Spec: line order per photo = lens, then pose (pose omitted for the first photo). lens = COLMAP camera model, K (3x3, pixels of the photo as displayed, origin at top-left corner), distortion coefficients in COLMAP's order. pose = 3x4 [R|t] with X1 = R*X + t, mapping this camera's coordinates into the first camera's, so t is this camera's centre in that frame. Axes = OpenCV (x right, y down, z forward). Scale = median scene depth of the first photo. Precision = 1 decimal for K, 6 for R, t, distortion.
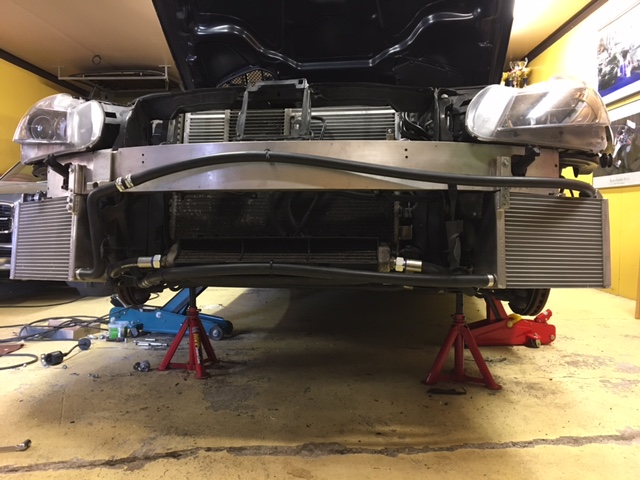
lens RADIAL K [[548.3, 0, 323.5], [0, 548.3, 235.9], [0, 0, 1]] dist [0.044819, -0.047357]
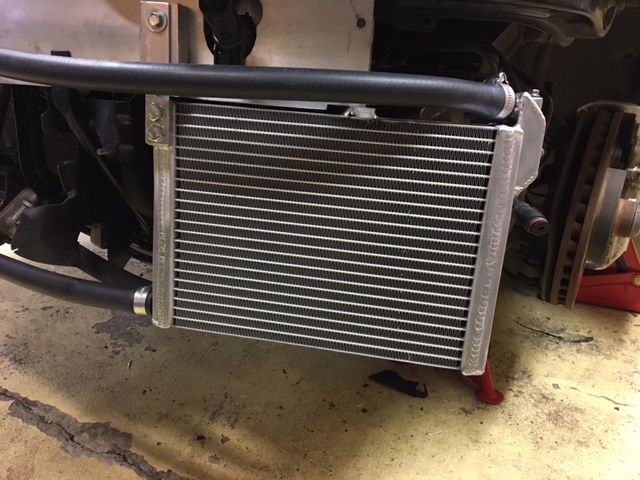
lens RADIAL K [[548.3, 0, 319.7], [0, 548.3, 237.5], [0, 0, 1]] dist [0.044819, -0.047357]
pose [[0.872468, 0.175170, -0.456195, 0.529056], [-0.033697, 0.952888, 0.301445, -0.093825], [0.487507, -0.247629, 0.837267, 0.597825]]
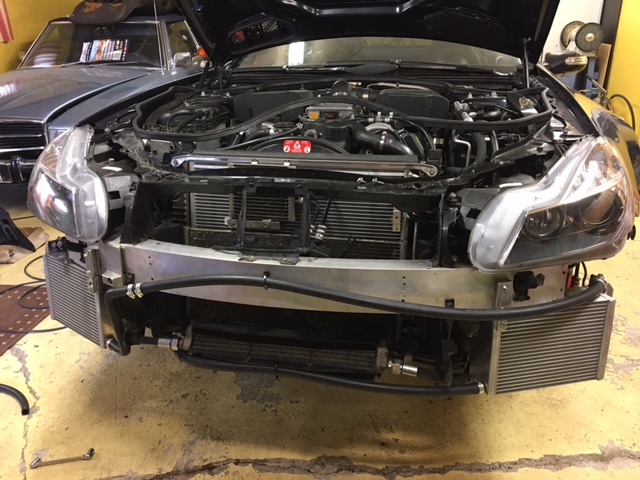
lens RADIAL K [[548.3, 0, 322.0], [0, 548.3, 240.6], [0, 0, 1]] dist [0.044819, -0.047357]
pose [[0.996238, 0.009451, -0.086141, 0.073129], [0.022525, 0.931626, 0.362720, -0.488707], [0.083679, -0.363296, 0.927908, 0.077983]]
